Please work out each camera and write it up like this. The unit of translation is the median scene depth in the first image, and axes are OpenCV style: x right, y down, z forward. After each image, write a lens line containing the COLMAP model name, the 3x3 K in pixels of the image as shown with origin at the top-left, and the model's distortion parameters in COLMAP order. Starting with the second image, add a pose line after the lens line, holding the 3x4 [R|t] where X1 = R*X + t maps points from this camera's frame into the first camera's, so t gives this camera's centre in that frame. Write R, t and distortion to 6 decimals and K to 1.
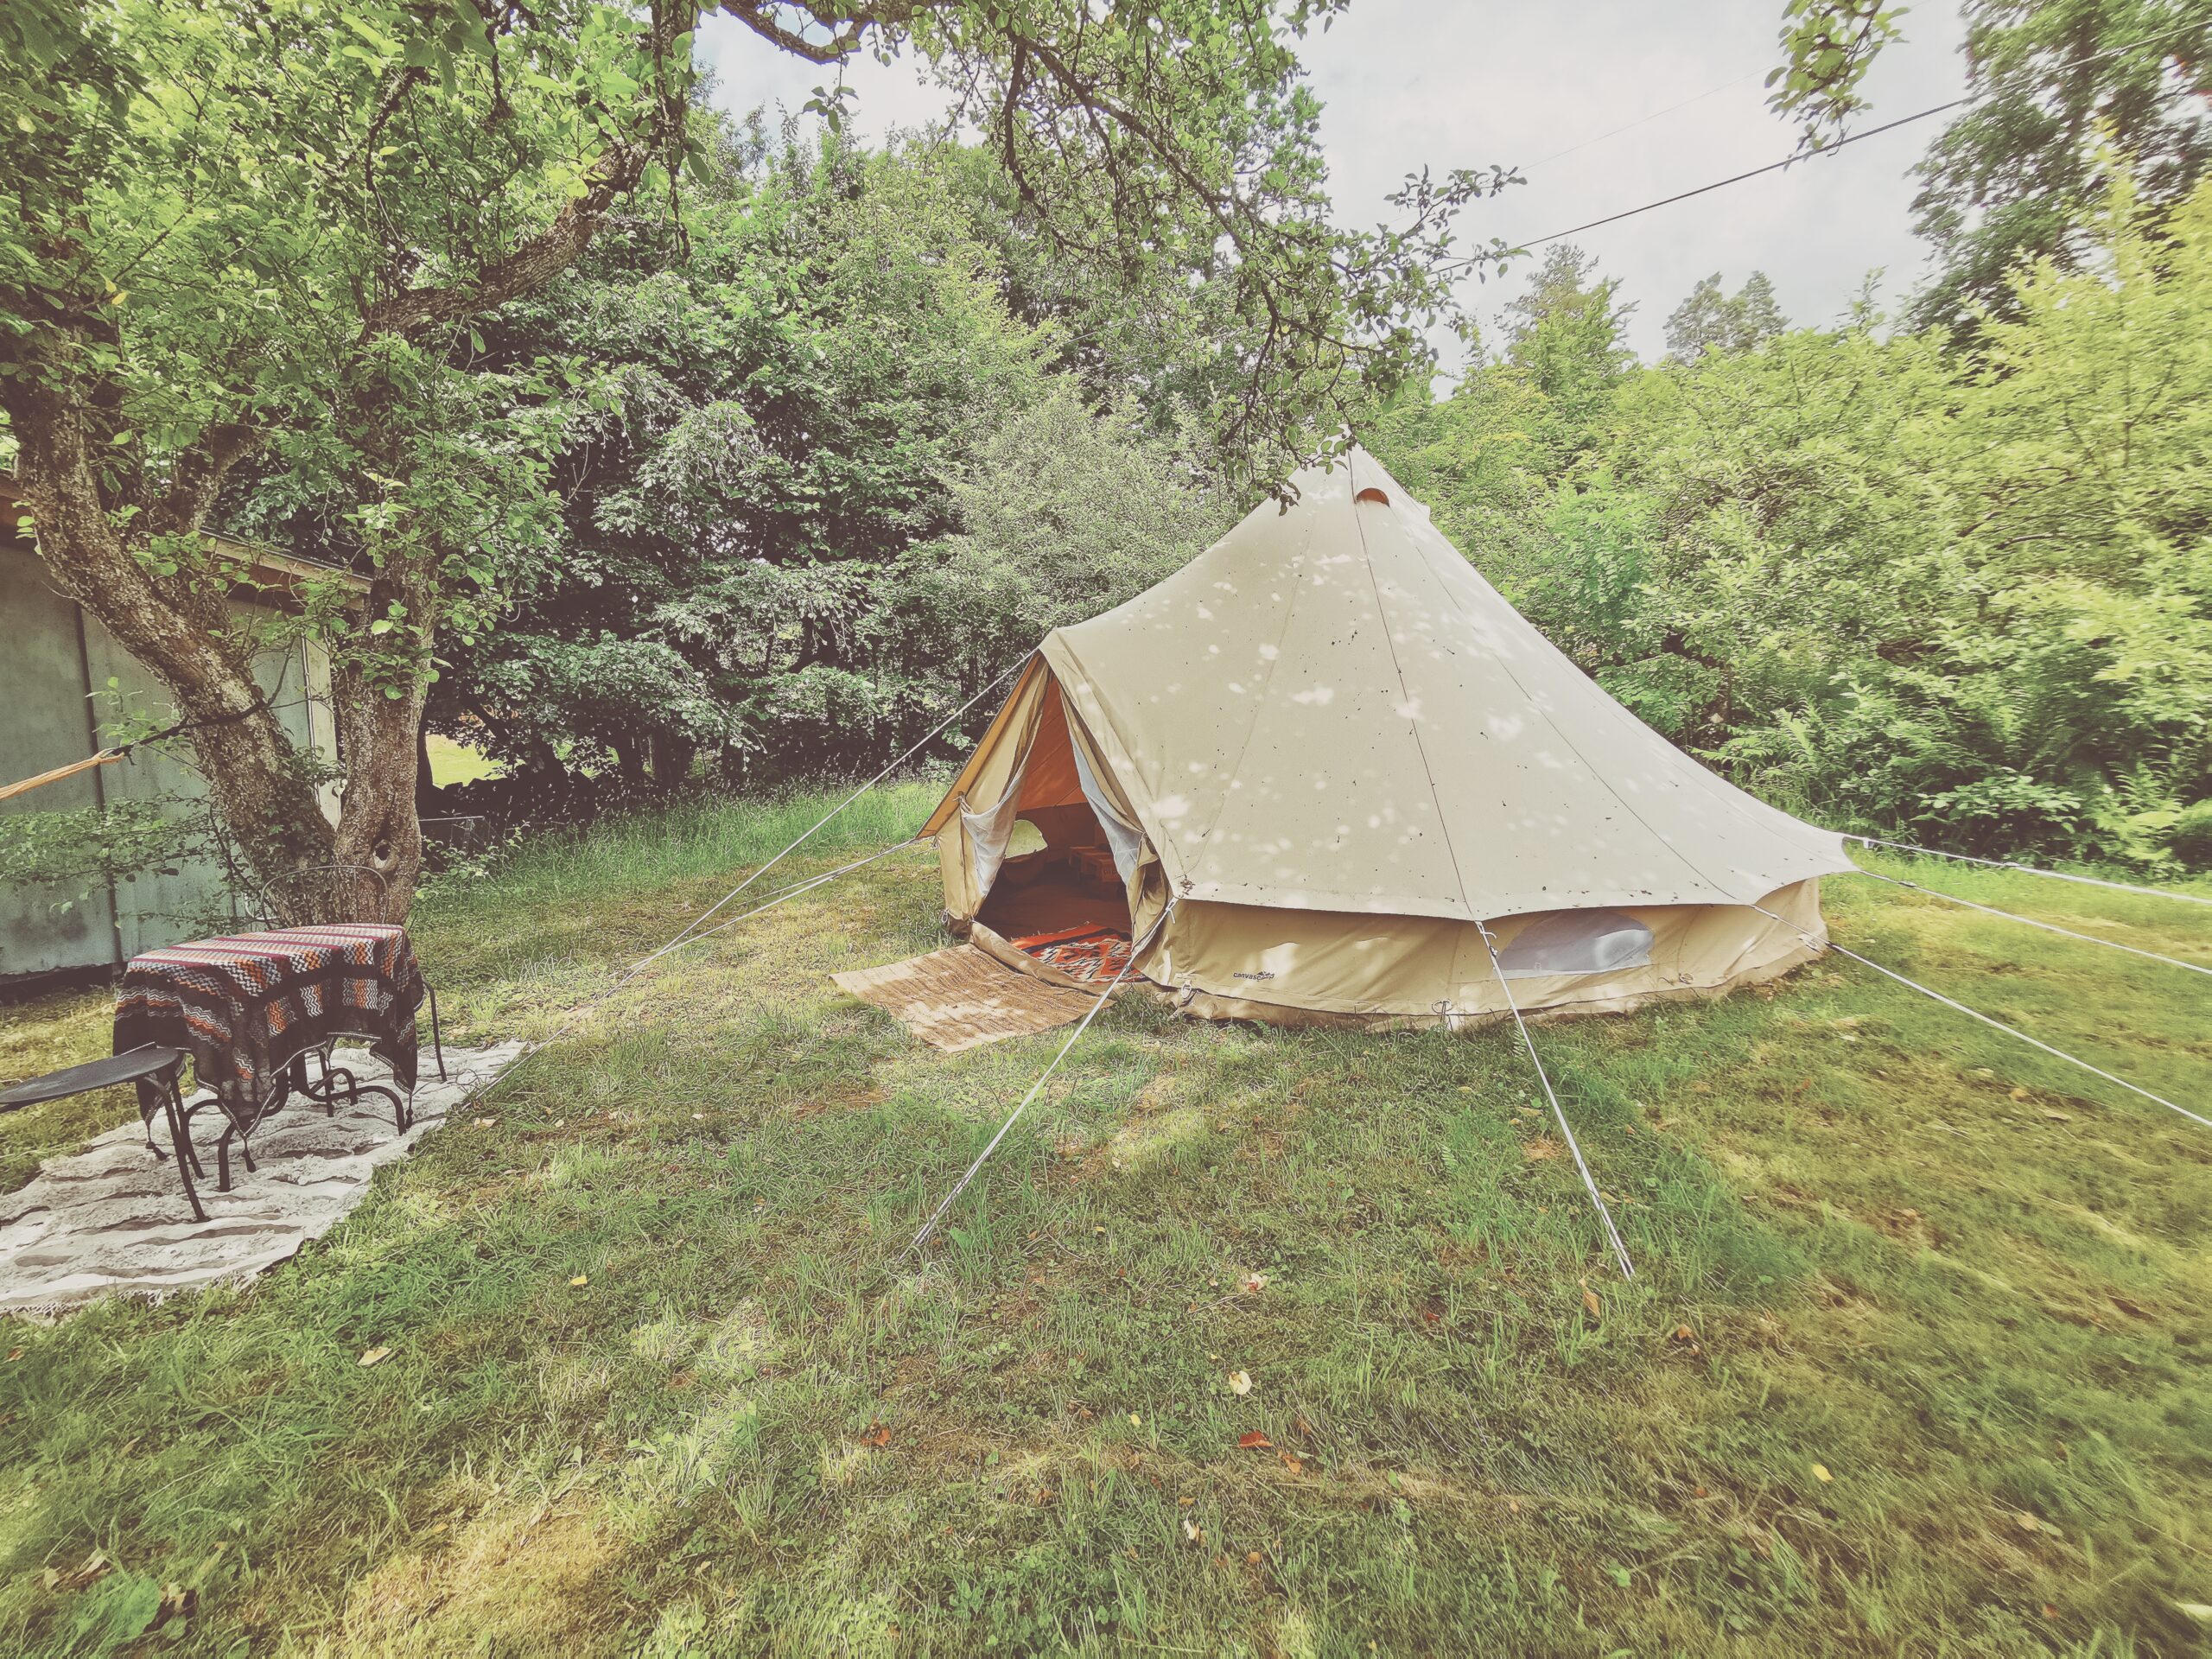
lens RADIAL K [[1009.5, 0, 1120.8], [0, 1009.5, 830.8], [0, 0, 1]] dist [-0.004424, 0.010921]
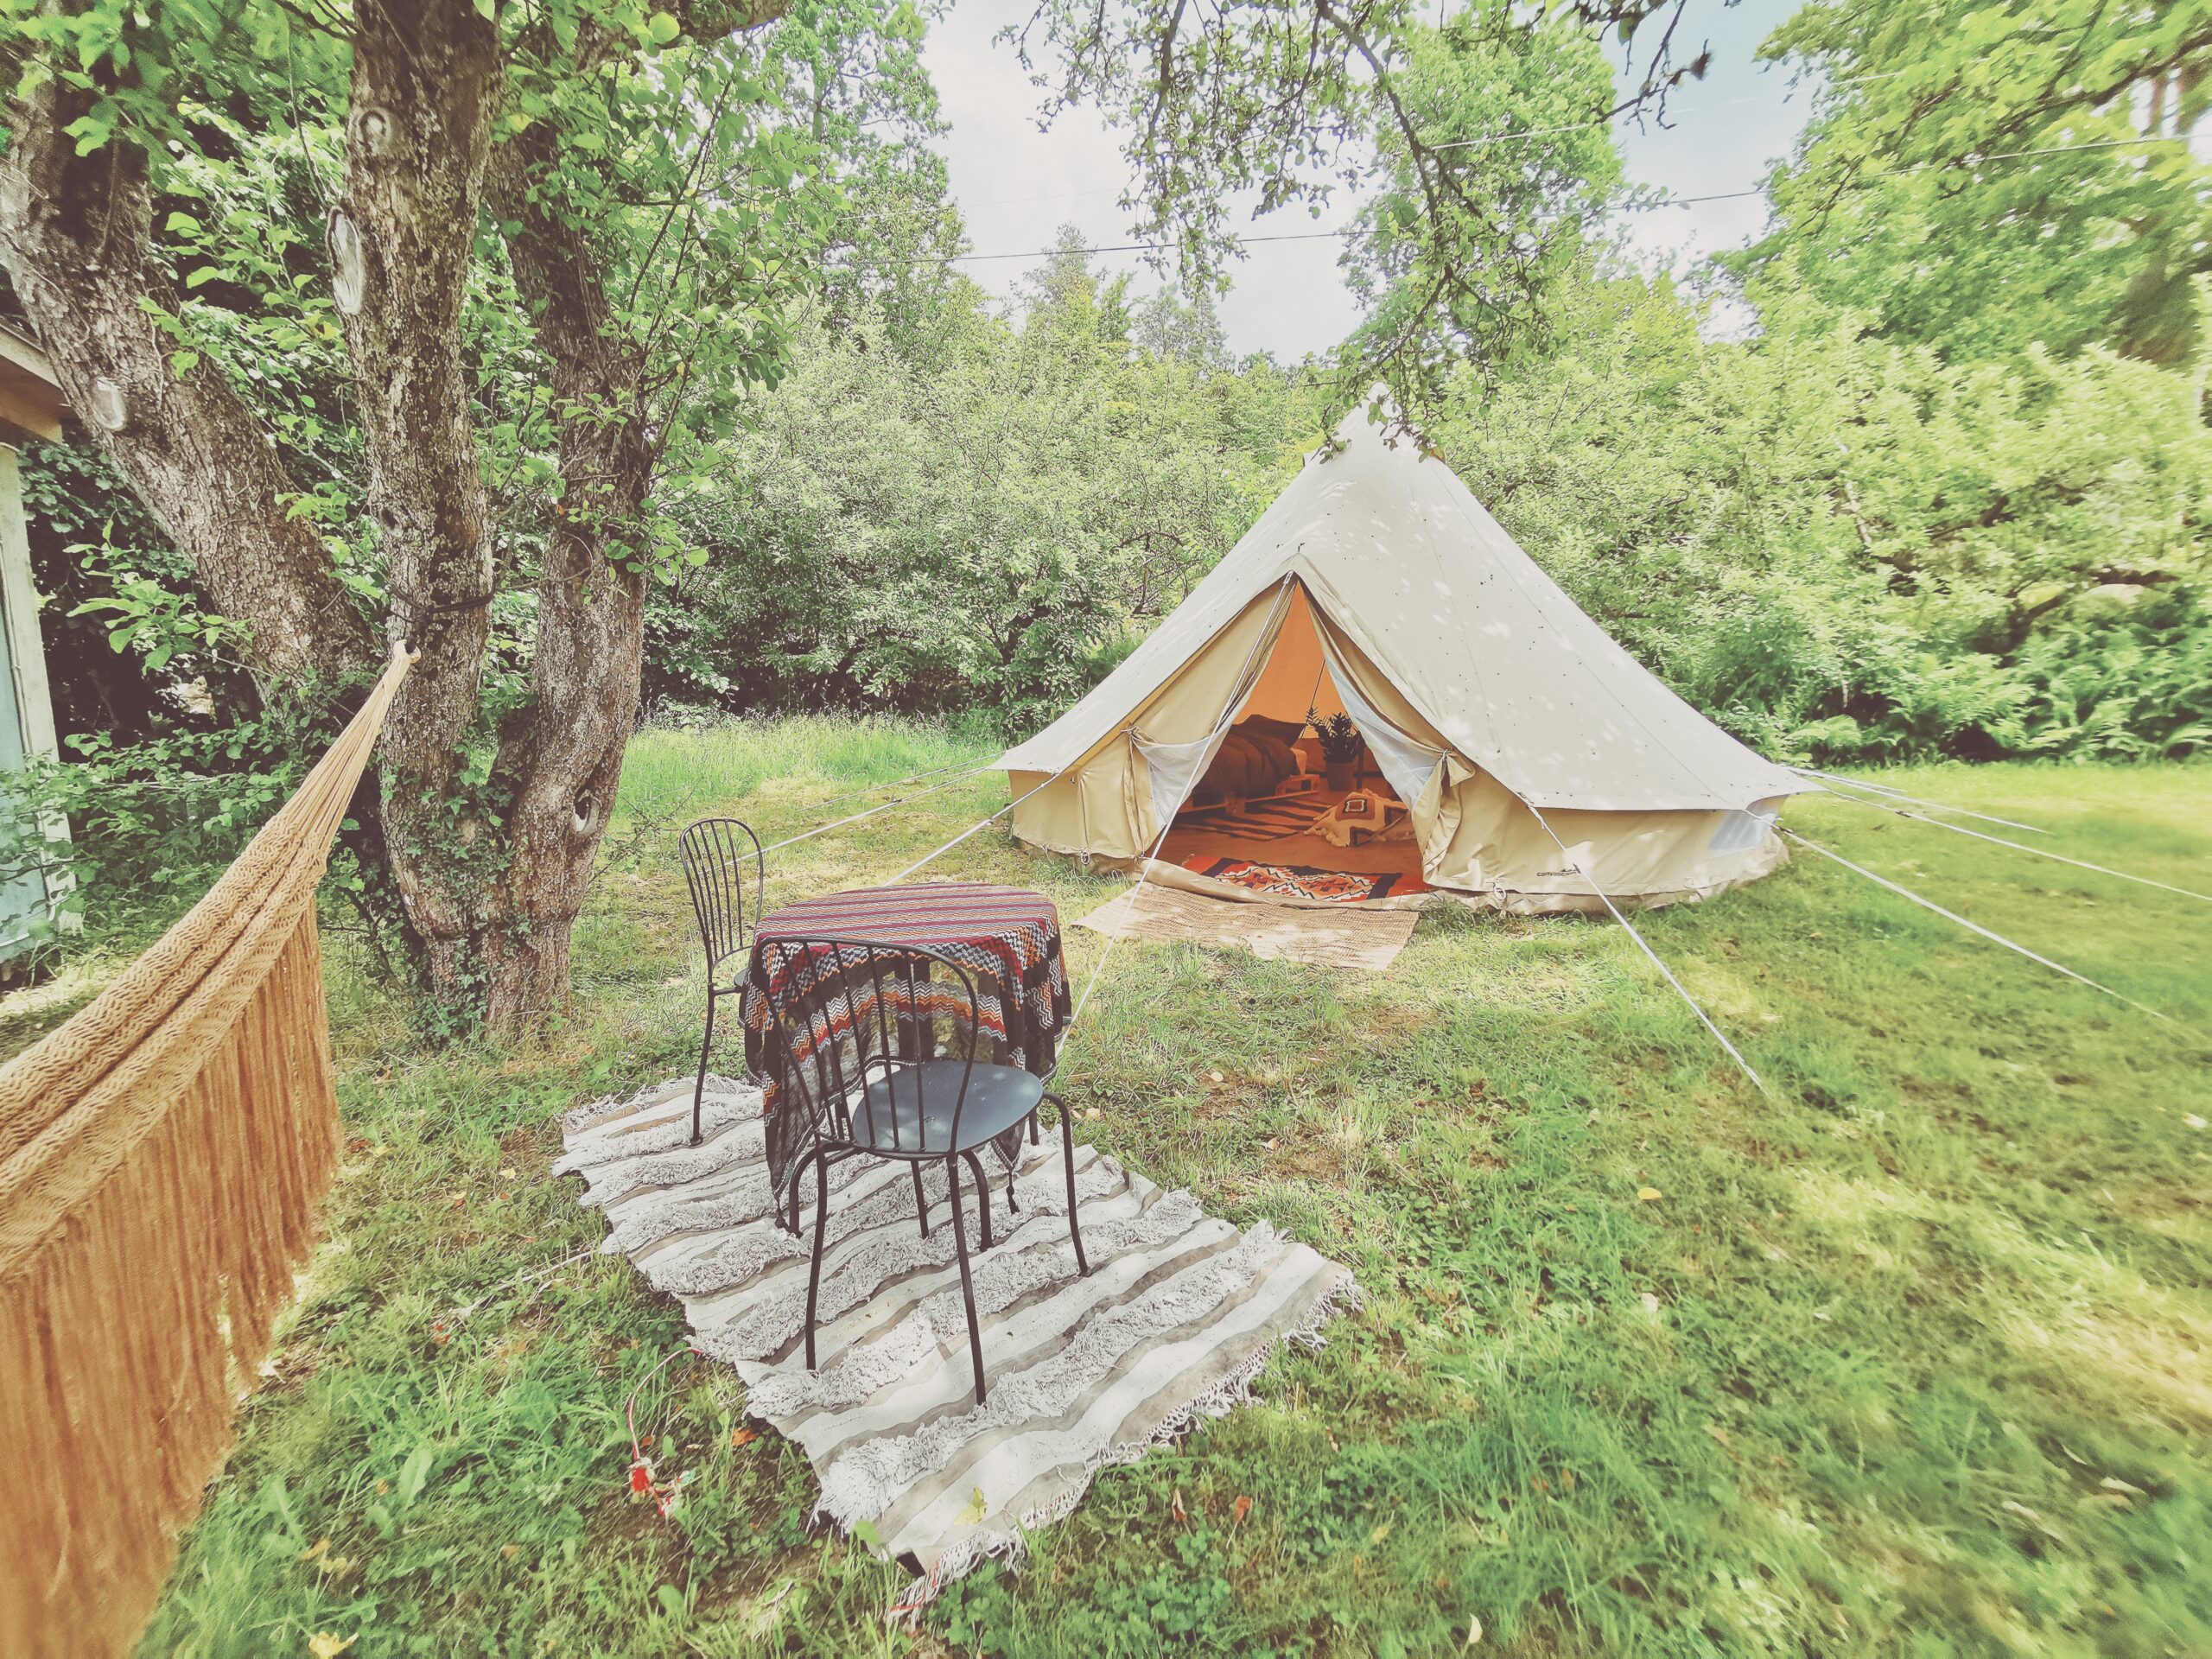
lens RADIAL K [[1009.5, 0, 1120.8], [0, 1009.5, 830.8], [0, 0, 1]] dist [-0.004424, 0.010921]
pose [[0.876976, -0.060321, 0.476733, -0.739284], [0.038996, 0.997751, 0.054510, 0.013489], [-0.478950, -0.029213, 0.877356, 0.210633]]
